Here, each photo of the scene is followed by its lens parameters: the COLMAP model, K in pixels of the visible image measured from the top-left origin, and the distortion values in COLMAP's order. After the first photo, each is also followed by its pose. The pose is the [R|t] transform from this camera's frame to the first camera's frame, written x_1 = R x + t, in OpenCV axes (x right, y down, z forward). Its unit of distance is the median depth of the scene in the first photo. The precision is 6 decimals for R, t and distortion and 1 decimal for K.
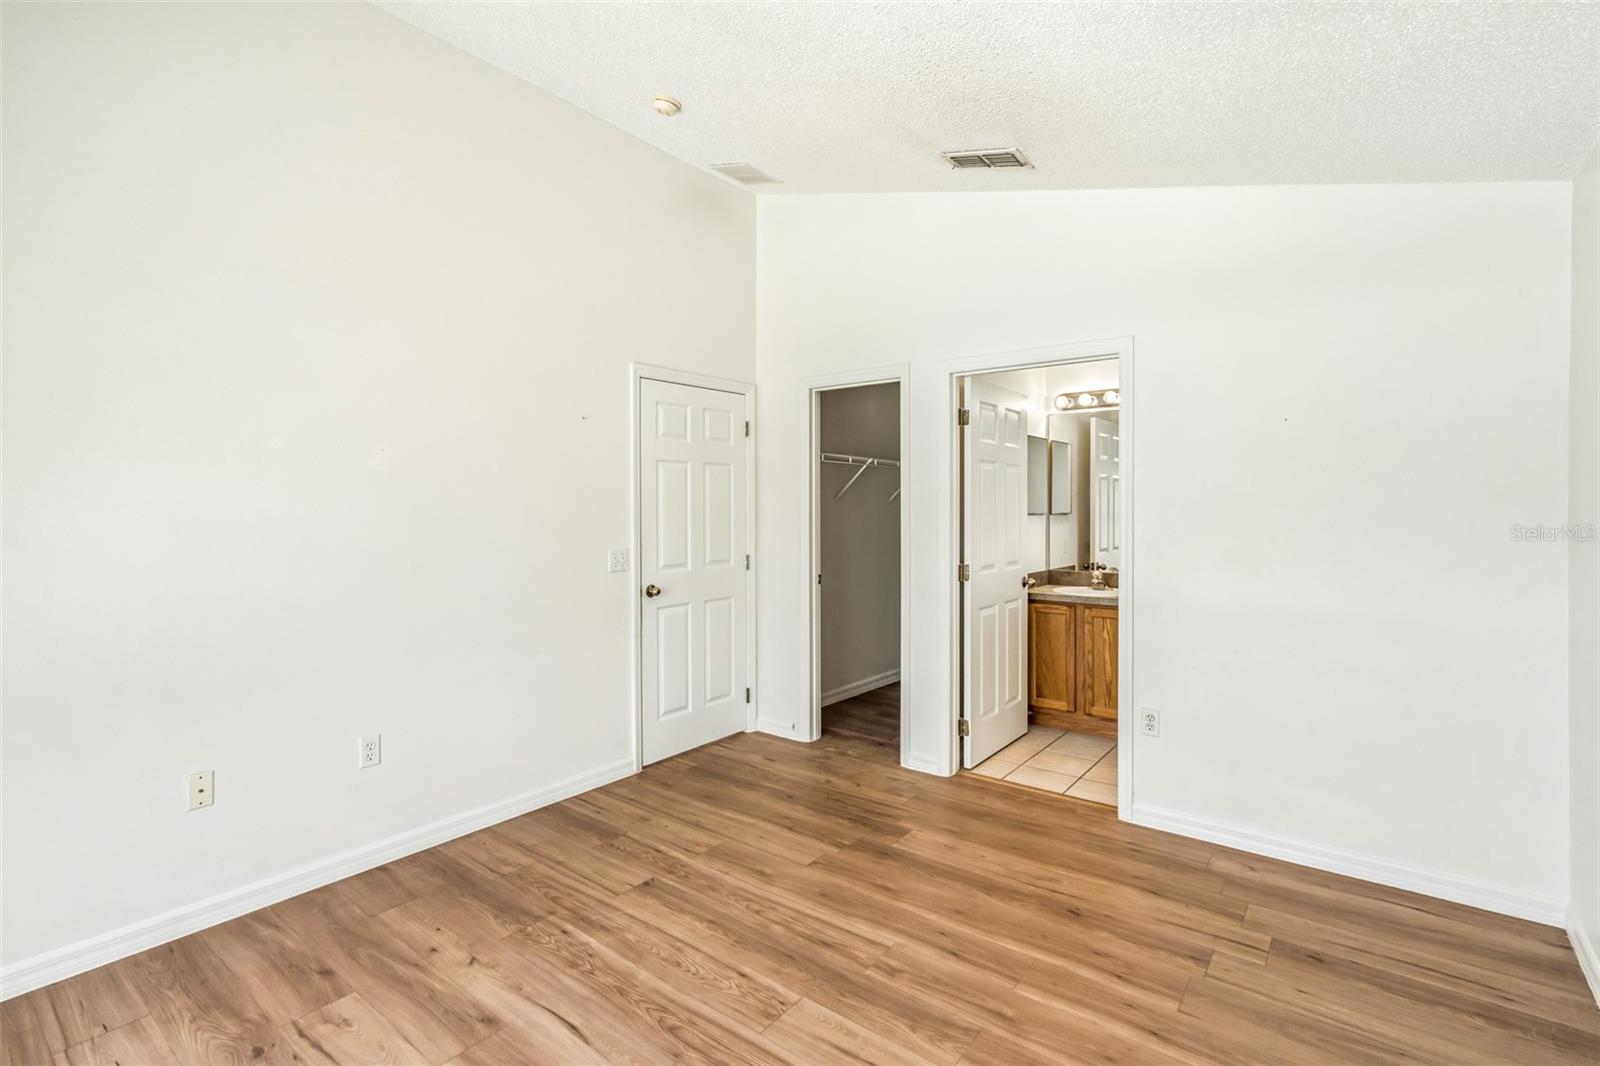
lens RADIAL K [[740.1, 0, 803.0], [0, 740.1, 522.9], [0, 0, 1]] dist [-0.001987, 0.000100]
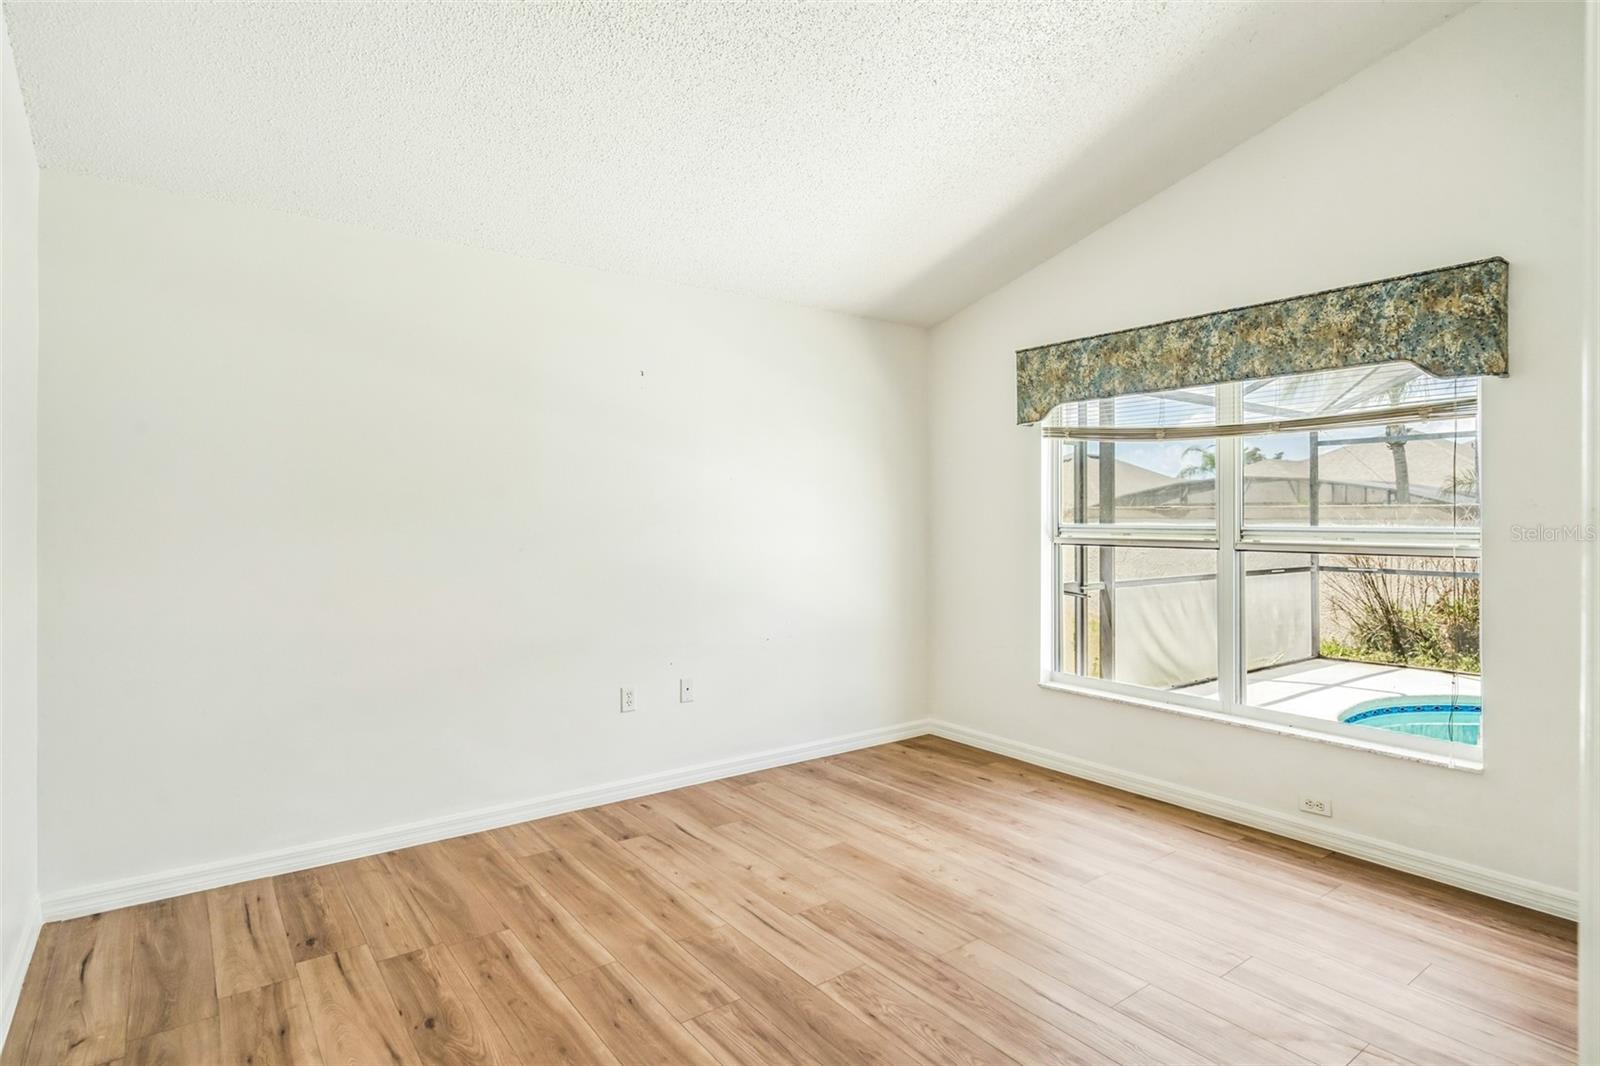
lens RADIAL K [[852.7, 0, 798.9], [0, 852.7, 526.0], [0, 0, 1]] dist [0.005415, 0.000297]
pose [[-0.964251, -0.000465, 0.264990, -0.269085], [0.006488, 0.999657, 0.025363, -0.005390], [-0.264911, 0.026176, -0.963917, 1.998303]]
